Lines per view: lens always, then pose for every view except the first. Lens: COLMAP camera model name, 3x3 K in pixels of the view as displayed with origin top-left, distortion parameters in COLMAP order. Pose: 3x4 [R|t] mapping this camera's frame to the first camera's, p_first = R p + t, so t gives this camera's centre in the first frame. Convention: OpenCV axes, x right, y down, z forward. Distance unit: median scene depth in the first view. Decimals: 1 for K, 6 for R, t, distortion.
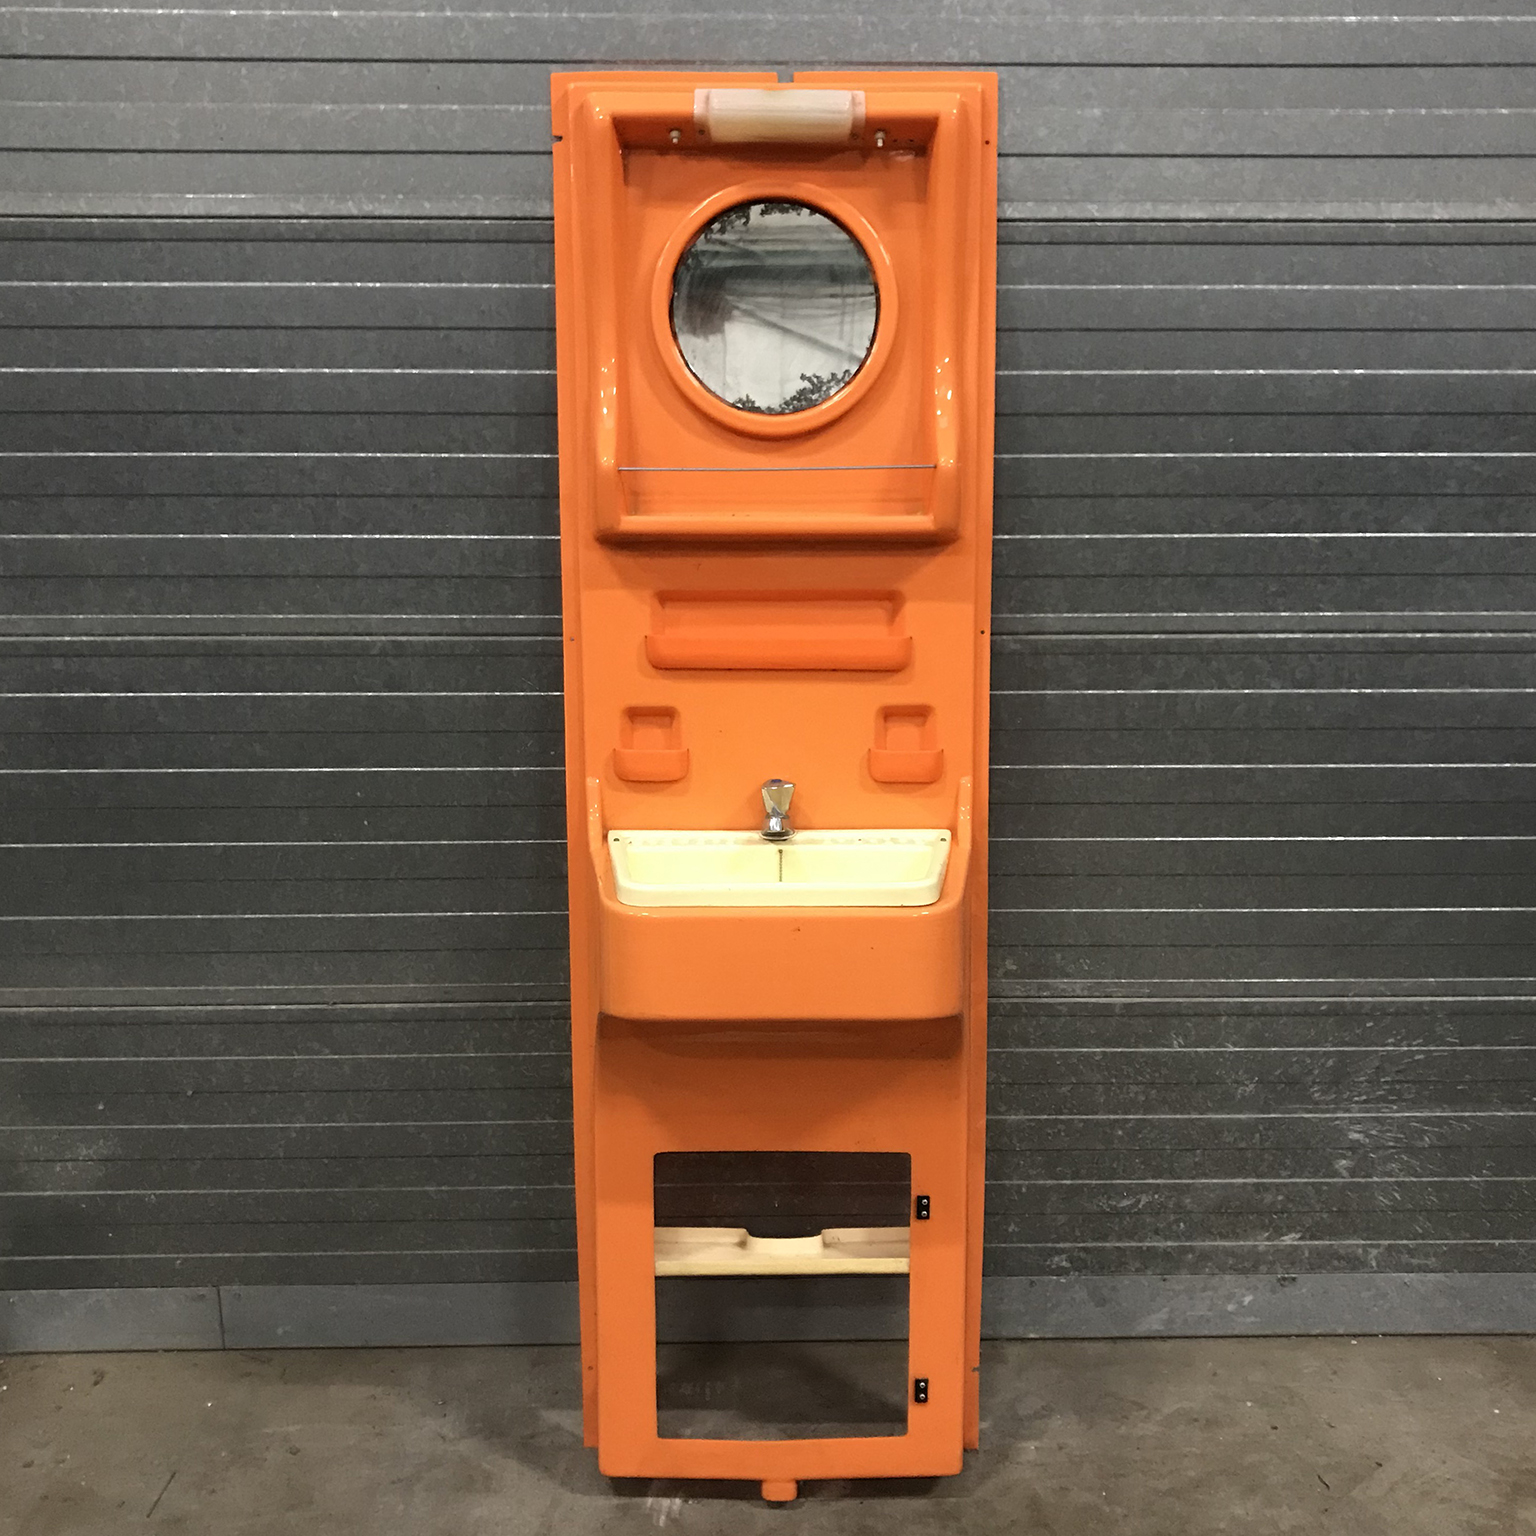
lens RADIAL K [[1684.3, 0, 759.6], [0, 1684.3, 777.9], [0, 0, 1]] dist [0.012788, 0.000000]
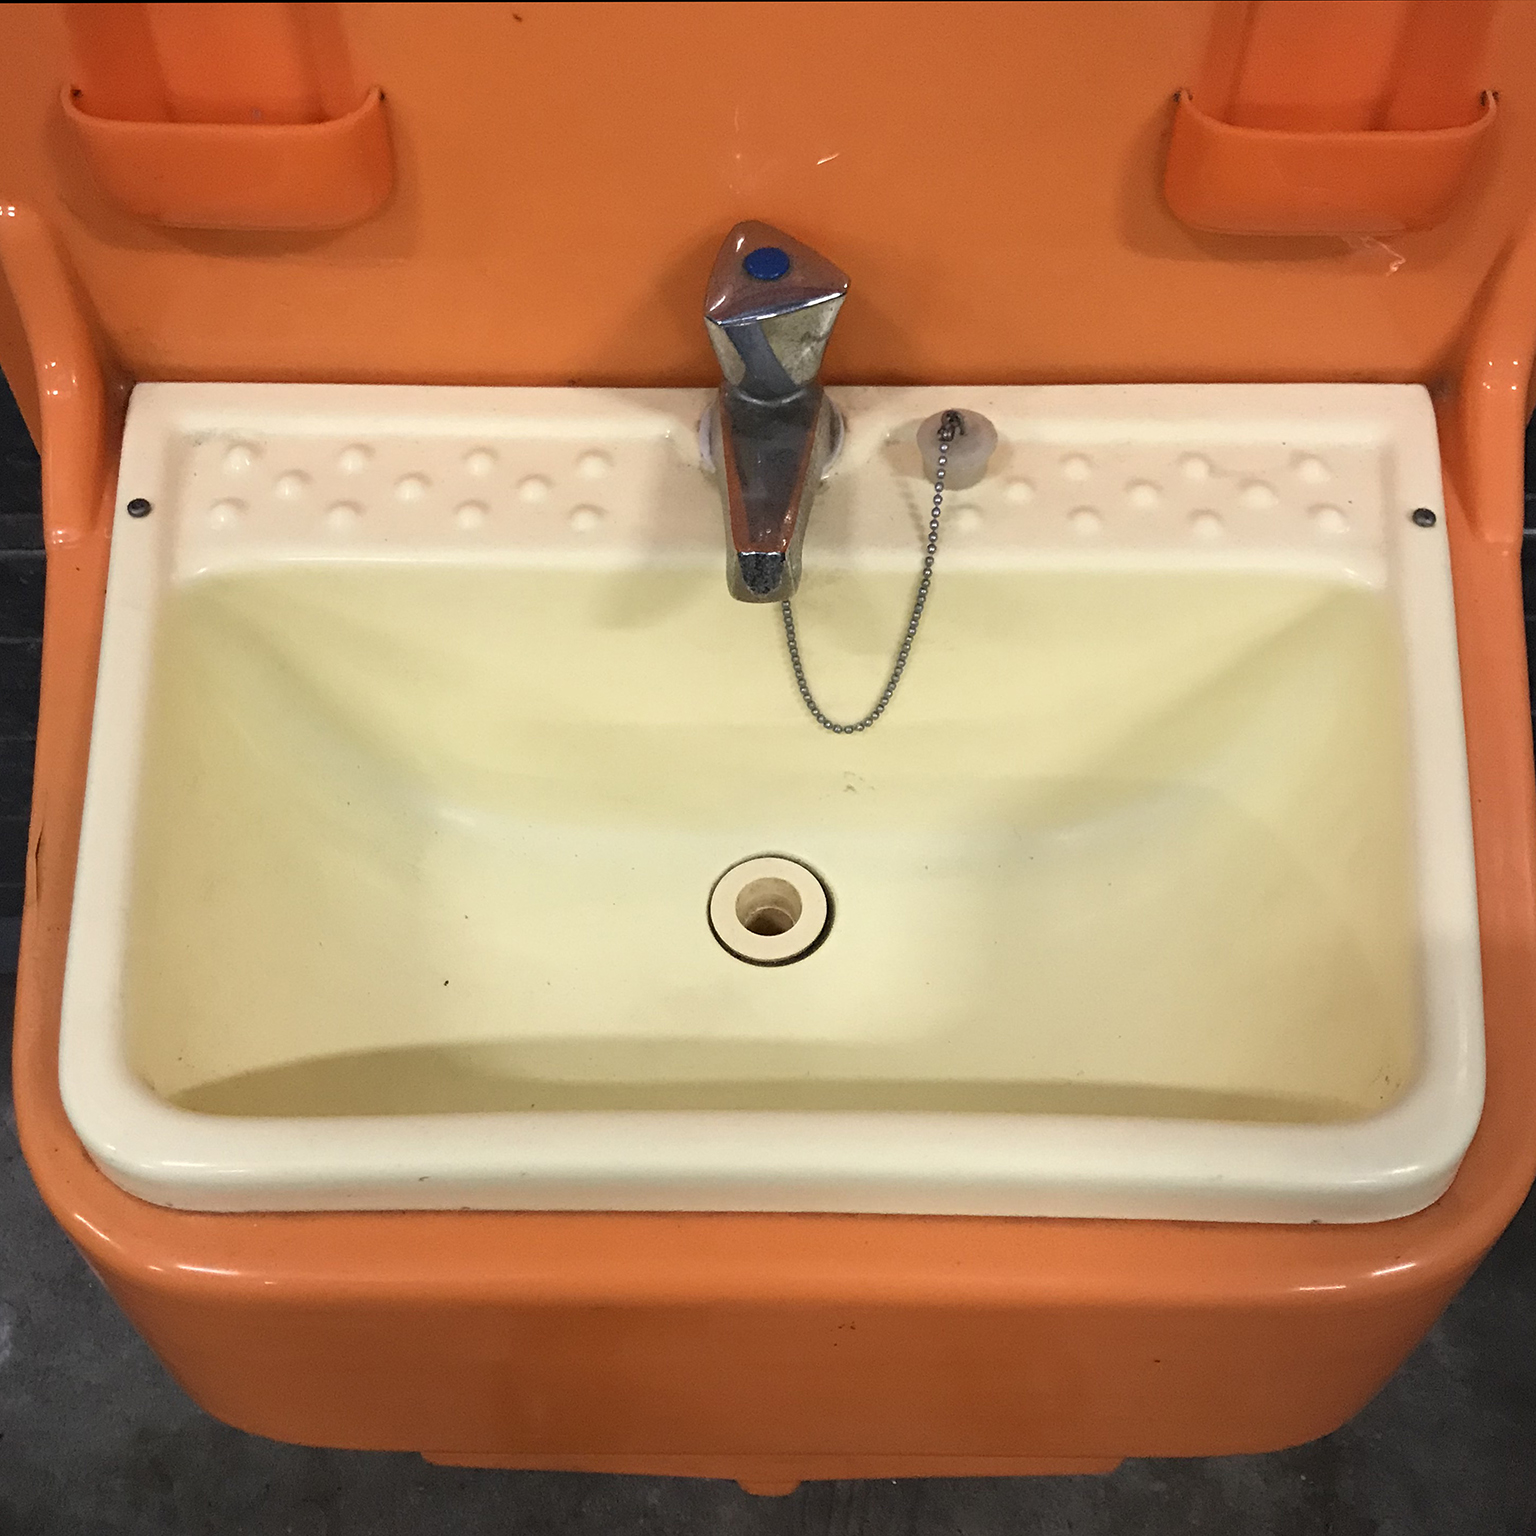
lens RADIAL K [[1773.9, 0, 750.7], [0, 1773.9, 810.0], [0, 0, 1]] dist [0.012203, 0.000000]
pose [[0.999976, 0.003198, -0.006170, 0.008871], [0.002000, 0.717832, 0.696213, -0.116233], [0.006656, -0.696209, 0.717808, 0.757294]]
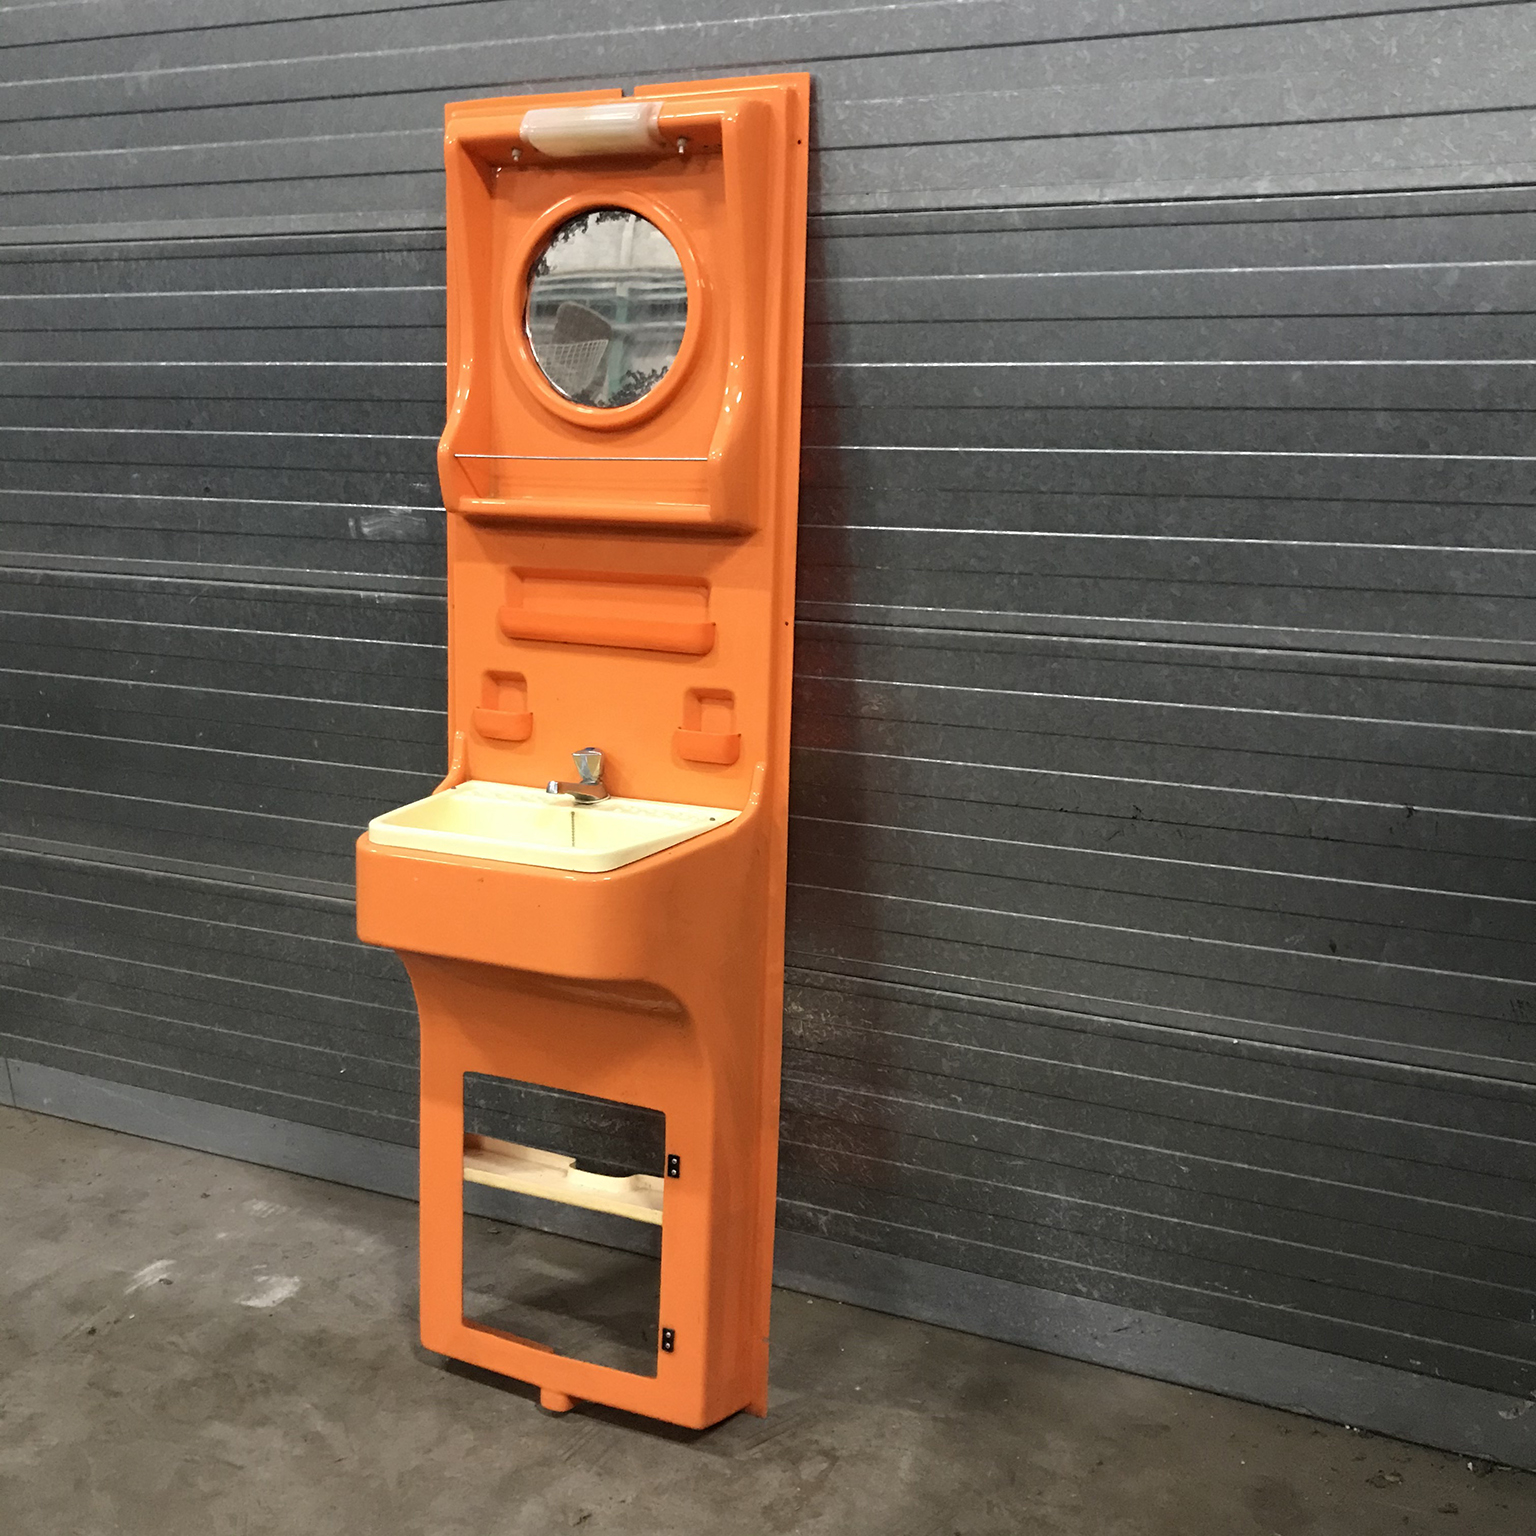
lens RADIAL K [[1684.3, 0, 771.3], [0, 1684.3, 761.5], [0, 0, 1]] dist [0.012788, 0.000000]
pose [[0.902254, 0.095283, -0.420546, 0.562921], [-0.090572, 0.995401, 0.031212, -0.033701], [0.421586, 0.009929, 0.906734, 0.071834]]
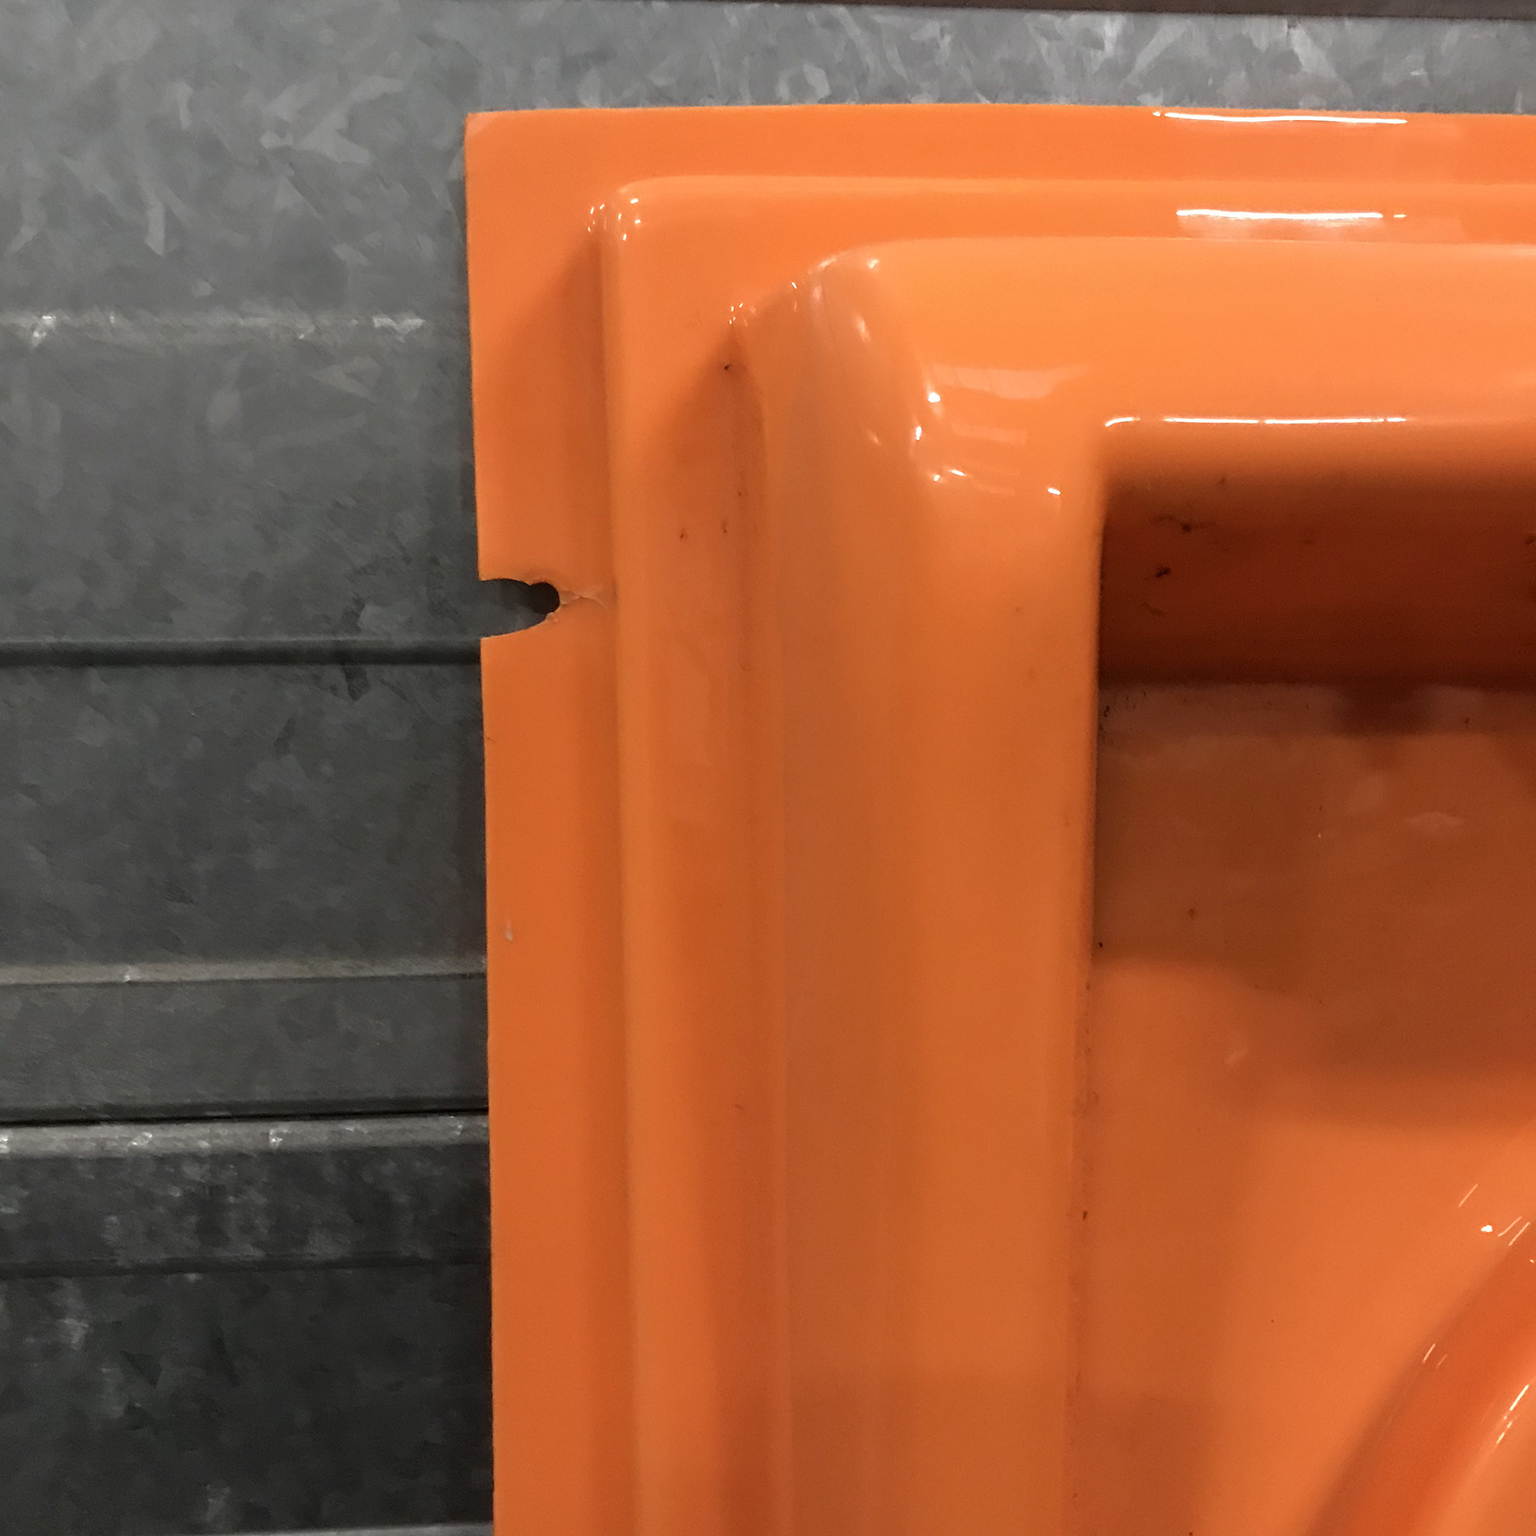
lens RADIAL K [[1534.1, 0, 766.7], [0, 1534.1, 773.6], [0, 0, 1]] dist [0.015787, 0.000000]
pose [[0.999002, -0.006505, 0.044185, -0.100214], [0.011460, 0.993547, -0.112842, -0.336503], [-0.043165, 0.113236, 0.992630, 0.847067]]
